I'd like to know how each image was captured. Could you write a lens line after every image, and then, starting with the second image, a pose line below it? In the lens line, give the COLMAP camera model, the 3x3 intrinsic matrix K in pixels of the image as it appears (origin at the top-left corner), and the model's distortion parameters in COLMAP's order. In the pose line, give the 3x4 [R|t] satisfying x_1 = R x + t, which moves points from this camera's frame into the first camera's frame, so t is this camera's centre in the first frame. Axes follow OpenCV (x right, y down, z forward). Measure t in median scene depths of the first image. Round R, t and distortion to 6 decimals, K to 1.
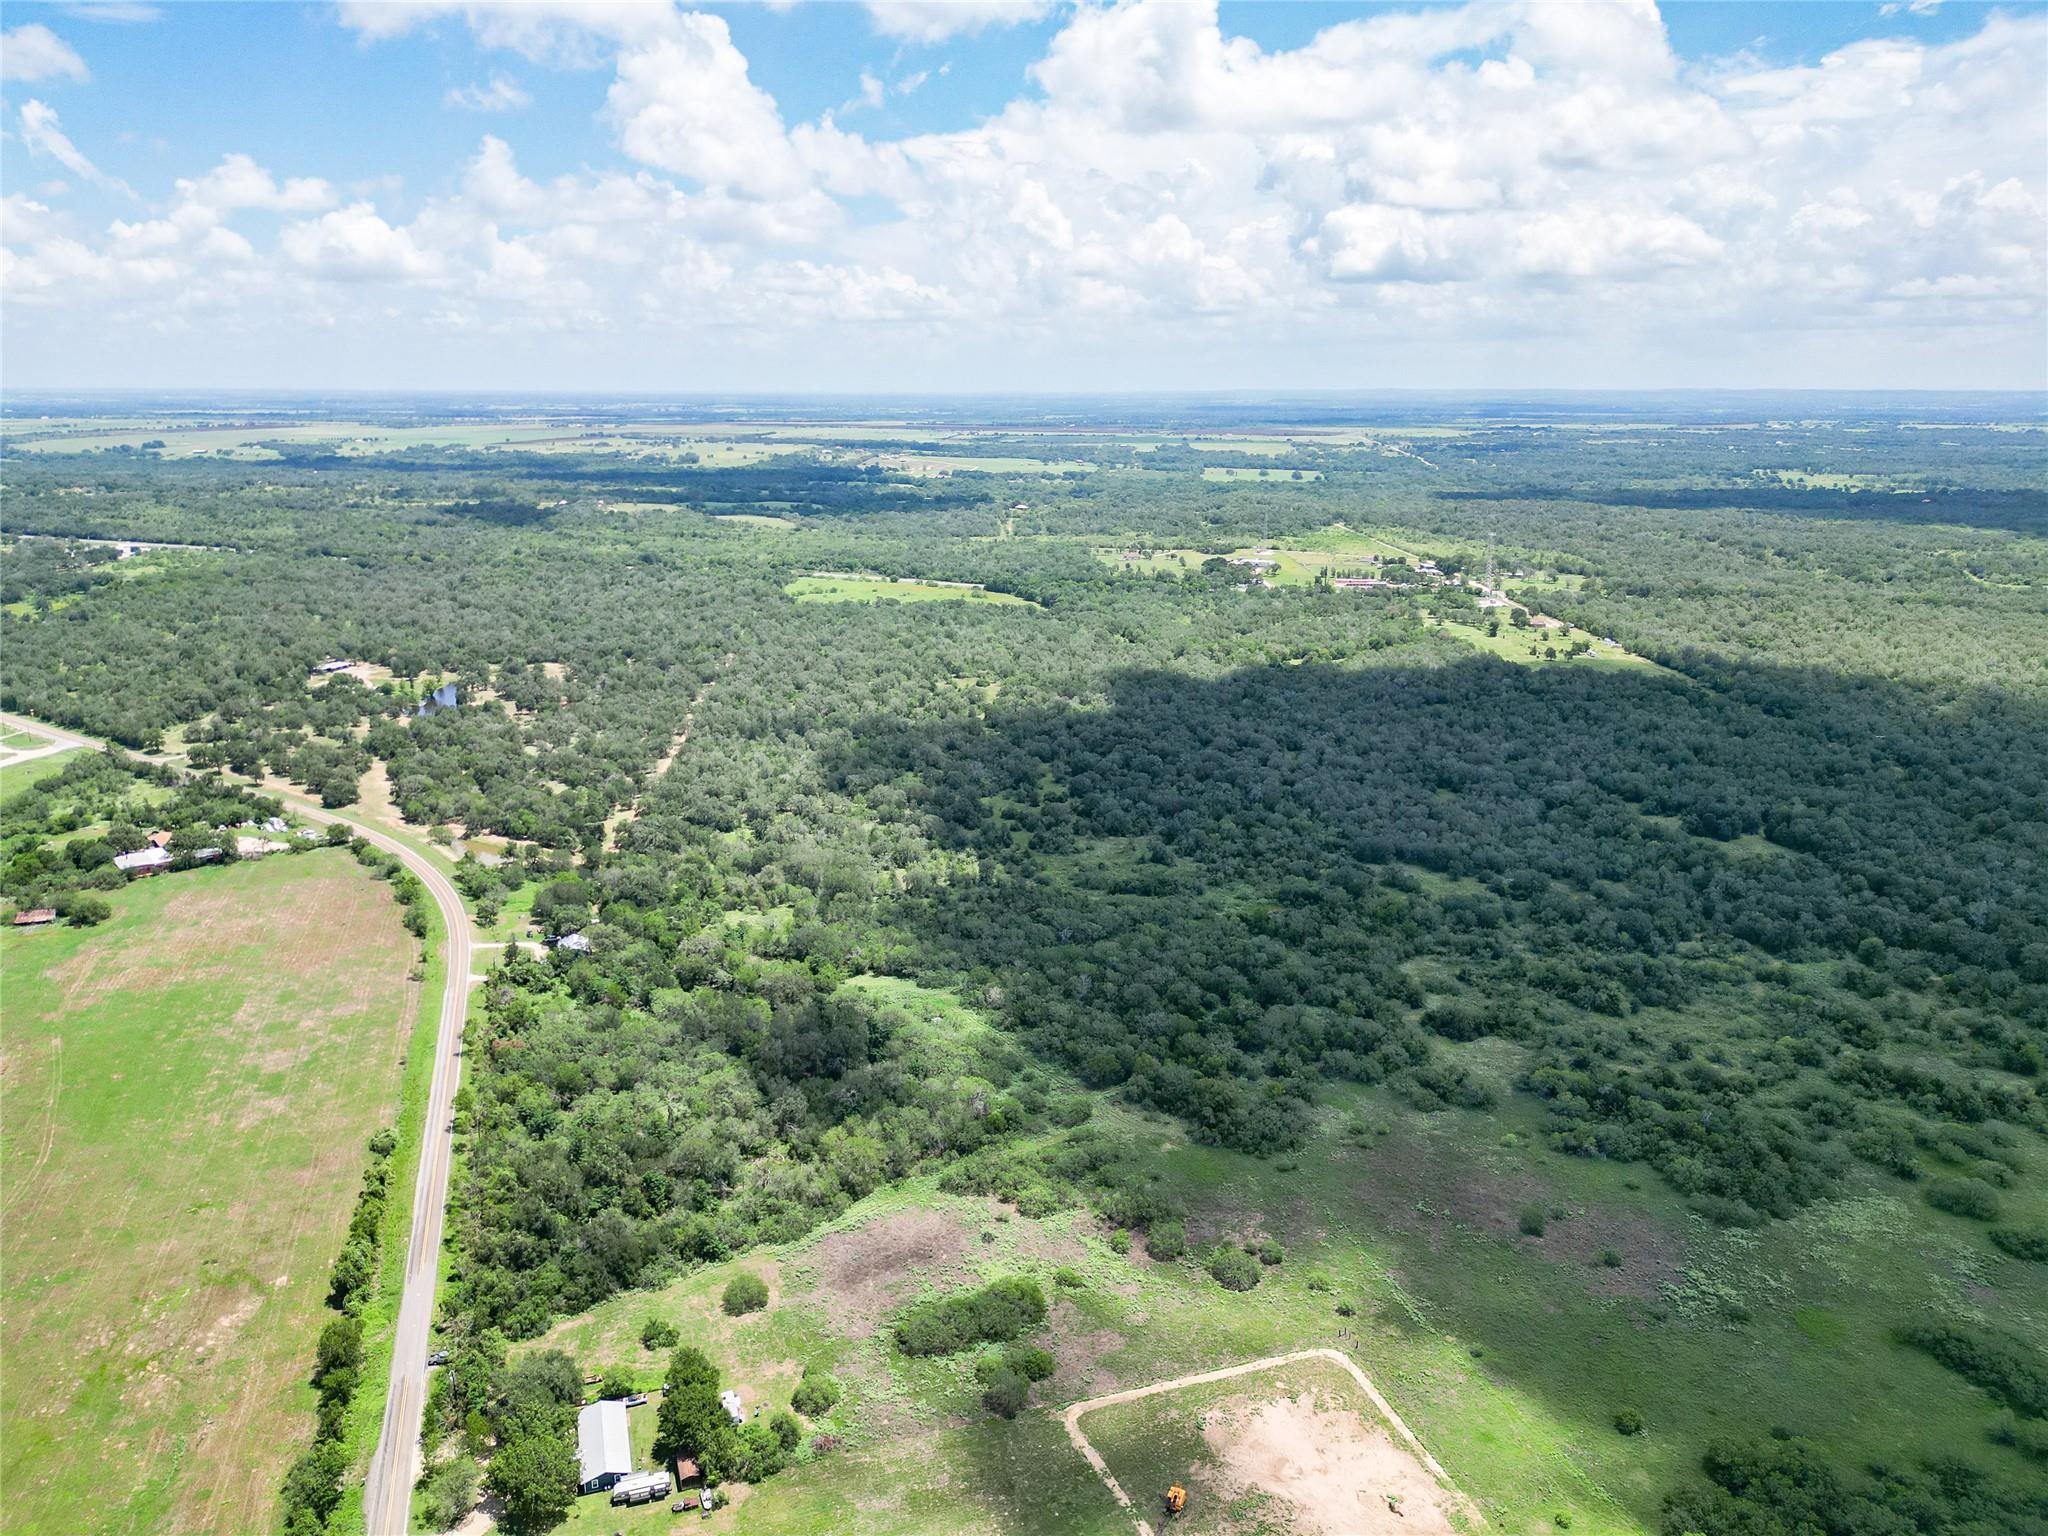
lens RADIAL K [[1480.5, 0, 987.0], [0, 1480.5, 763.5], [0, 0, 1]] dist [0.085777, -0.133439]
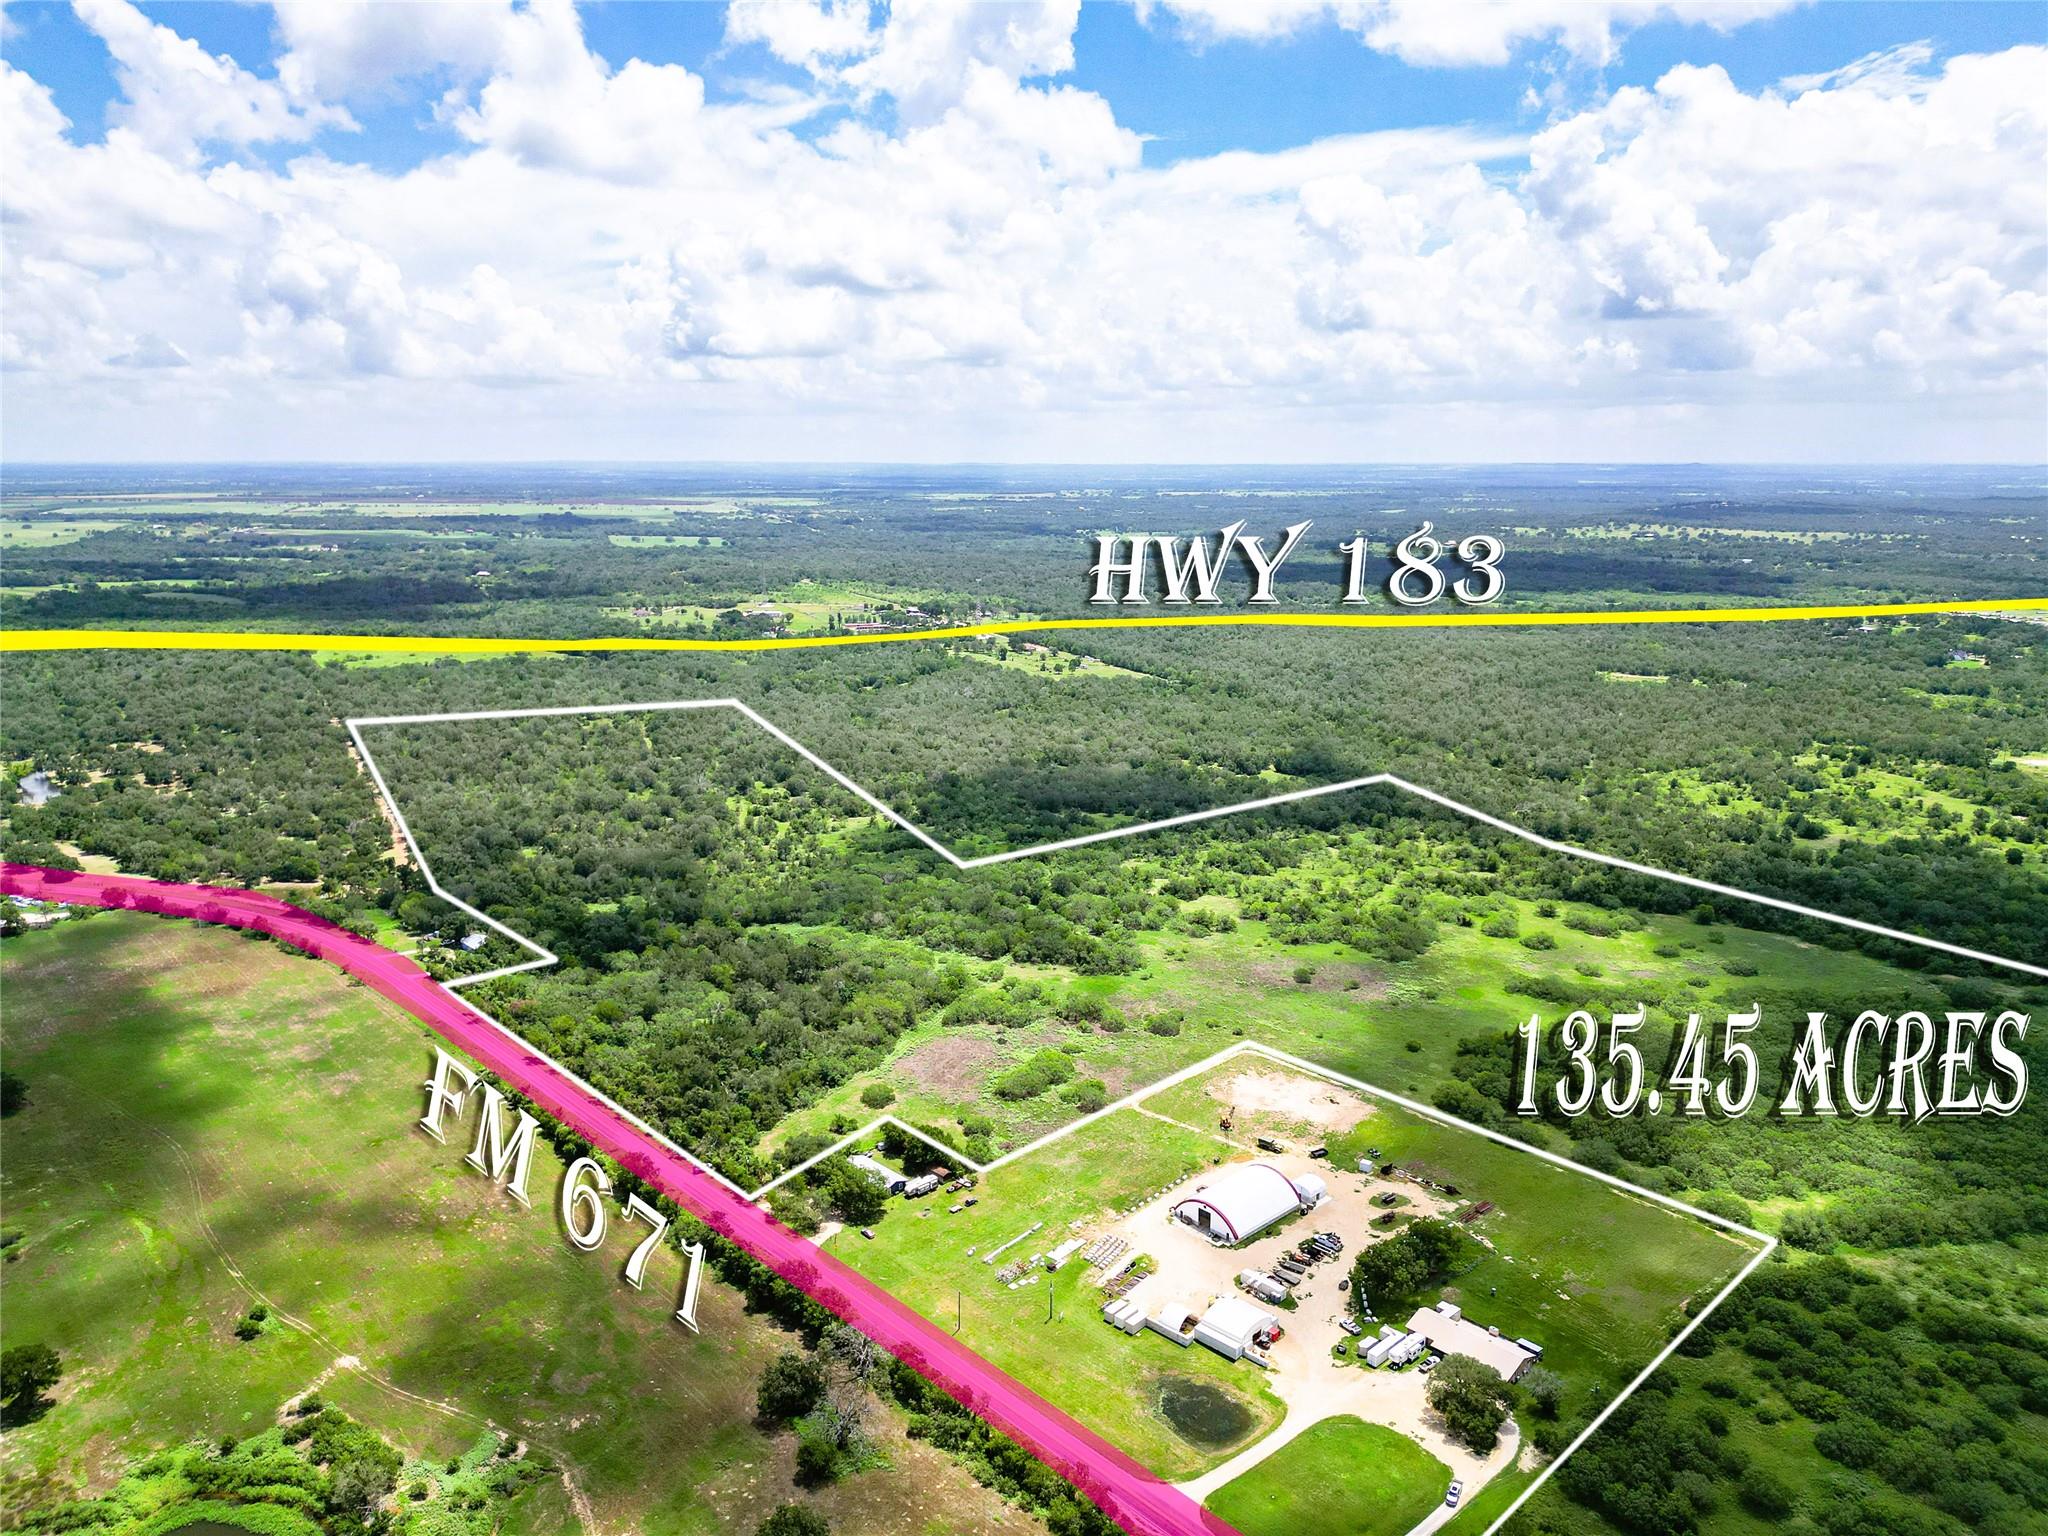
lens RADIAL K [[1480.5, 0, 987.0], [0, 1480.5, 763.5], [0, 0, 1]] dist [0.085777, -0.133439]
pose [[0.900504, -0.086150, 0.426230, -0.491953], [0.105325, 0.994204, -0.021574, 0.062274], [-0.421900, 0.064320, 0.904358, -0.264524]]
